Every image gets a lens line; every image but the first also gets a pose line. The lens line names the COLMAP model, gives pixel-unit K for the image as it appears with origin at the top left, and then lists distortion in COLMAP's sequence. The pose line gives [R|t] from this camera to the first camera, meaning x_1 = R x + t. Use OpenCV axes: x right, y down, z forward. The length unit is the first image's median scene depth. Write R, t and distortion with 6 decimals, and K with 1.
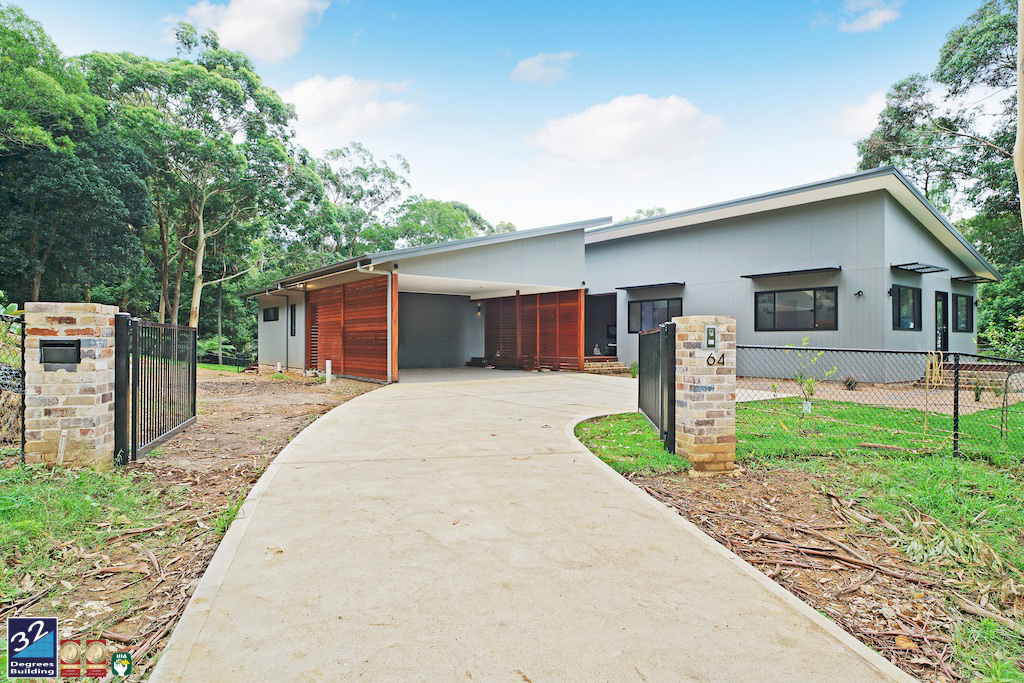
lens RADIAL K [[608.5, 0, 514.6], [0, 608.5, 335.2], [0, 0, 1]] dist [0.008820, 0.003757]
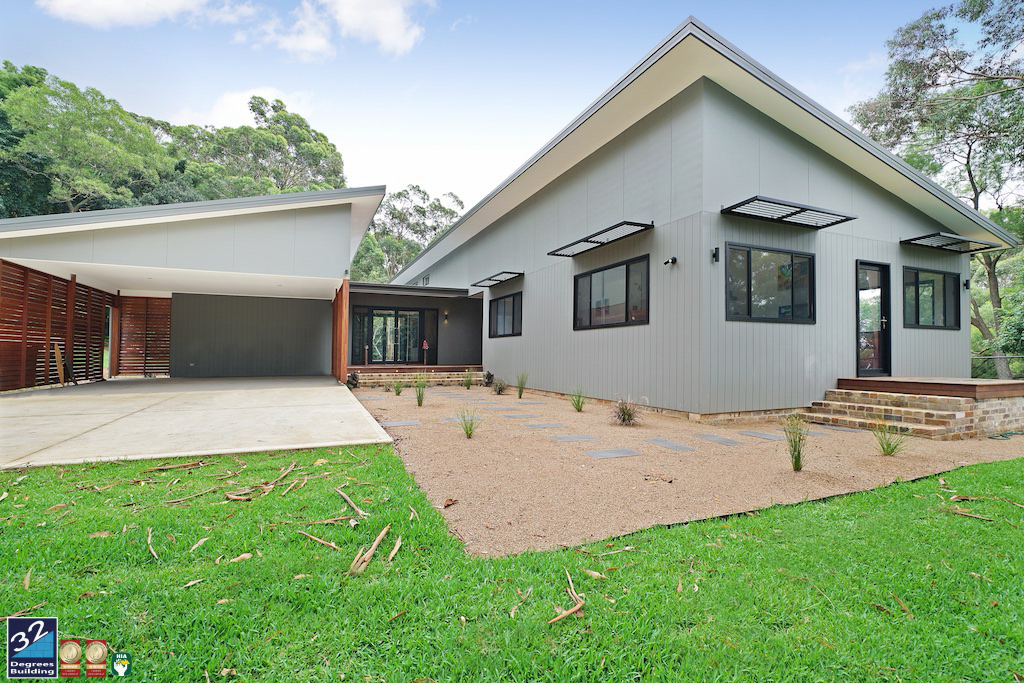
lens RADIAL K [[475.4, 0, 510.6], [0, 475.4, 350.9], [0, 0, 1]] dist [-0.004188, 0.002369]
pose [[0.969448, -0.004217, -0.245261, 0.378969], [0.005394, 0.999977, 0.004127, 0.011956], [0.245238, -0.005324, 0.969448, 0.367076]]
